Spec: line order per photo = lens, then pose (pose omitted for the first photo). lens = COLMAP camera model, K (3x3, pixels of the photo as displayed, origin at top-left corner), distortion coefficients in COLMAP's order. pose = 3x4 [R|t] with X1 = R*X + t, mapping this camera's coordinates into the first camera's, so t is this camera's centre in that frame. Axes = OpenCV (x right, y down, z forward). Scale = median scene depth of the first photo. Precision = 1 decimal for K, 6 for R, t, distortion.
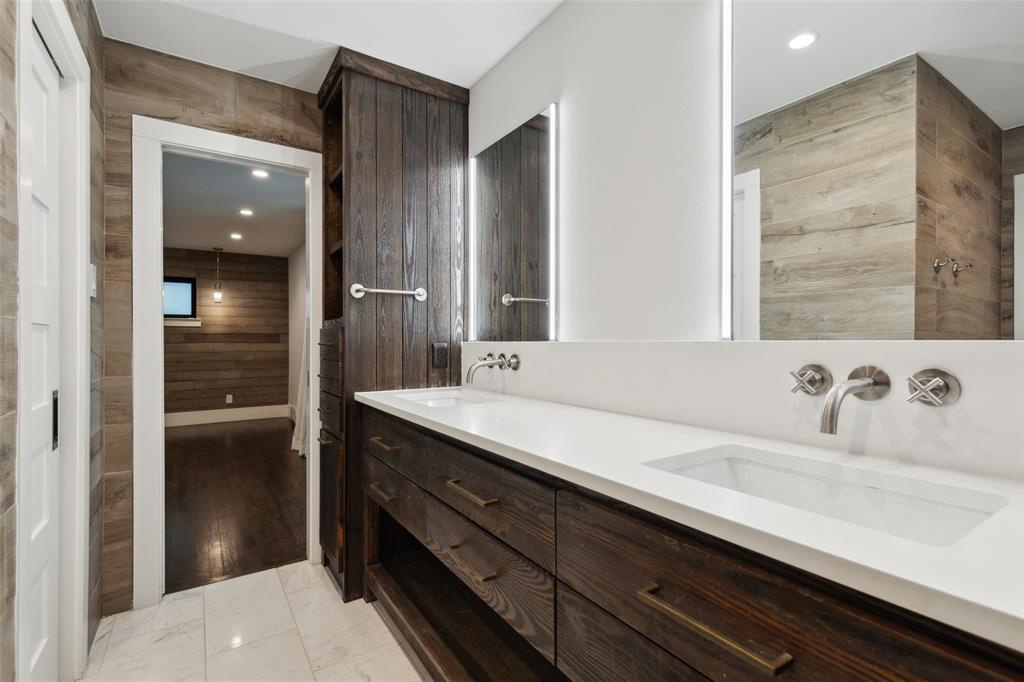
lens RADIAL K [[467.7, 0, 506.2], [0, 467.7, 339.2], [0, 0, 1]] dist [0.009897, -0.000155]
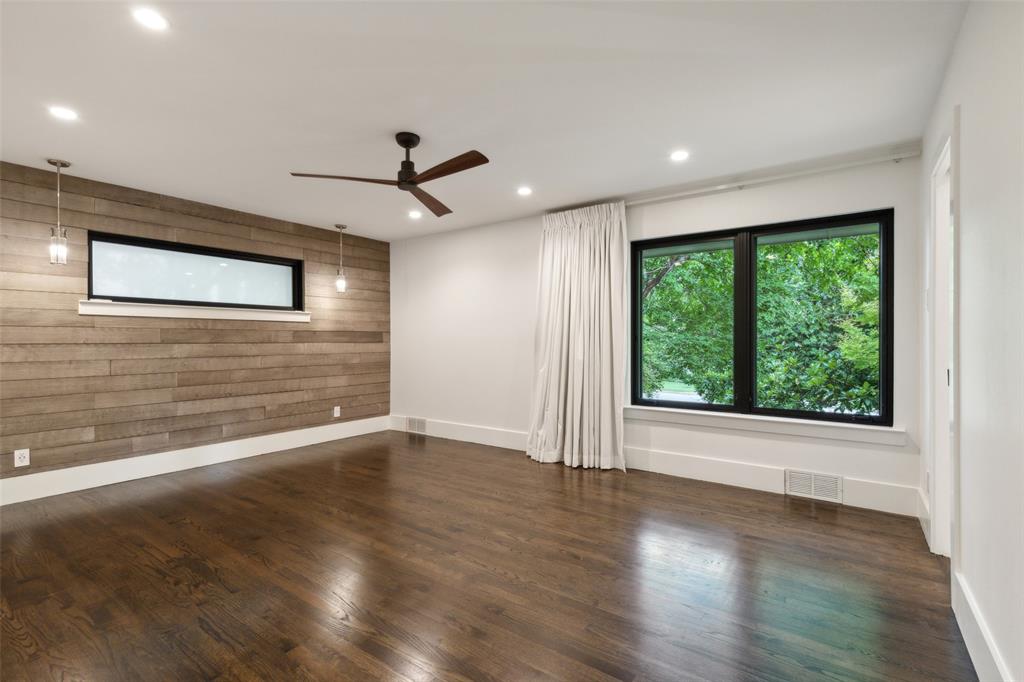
lens RADIAL K [[467.7, 0, 503.3], [0, 467.7, 340.9], [0, 0, 1]] dist [0.009897, -0.000155]
pose [[0.936066, 0.002585, 0.351815, -0.606377], [-0.003638, 0.999991, 0.002333, 0.001835], [-0.351806, -0.003464, 0.936067, 0.140022]]
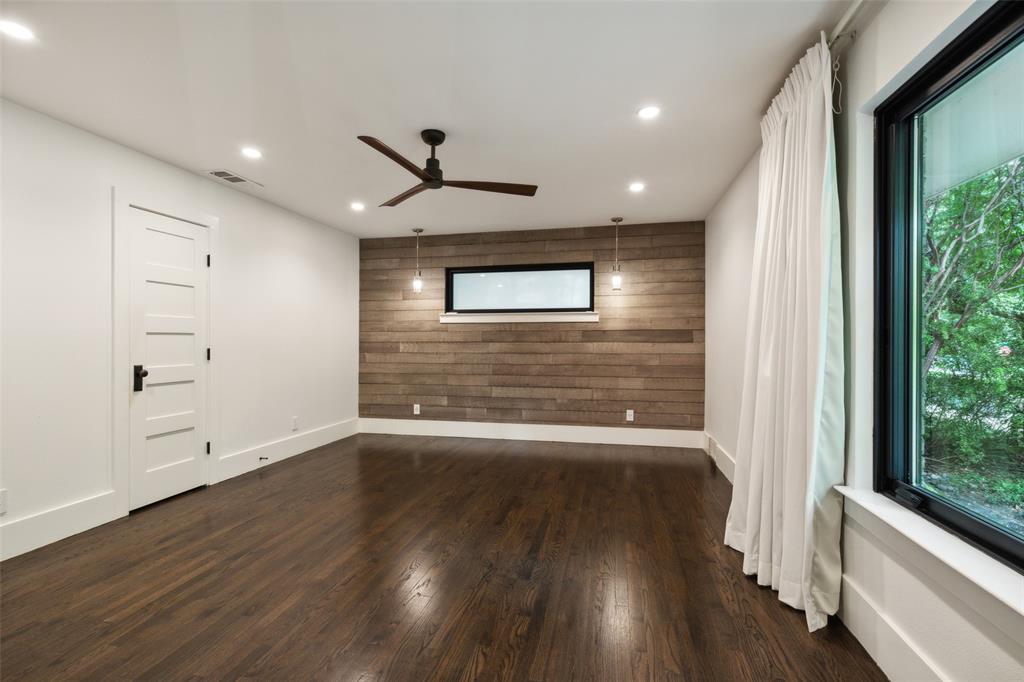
lens RADIAL K [[467.7, 0, 516.8], [0, 467.7, 340.6], [0, 0, 1]] dist [0.009897, -0.000155]
pose [[0.703440, 0.006074, -0.710729, -0.176690], [-0.000163, 0.999965, 0.008385, -0.001316], [0.710755, -0.005782, 0.703416, 0.330166]]
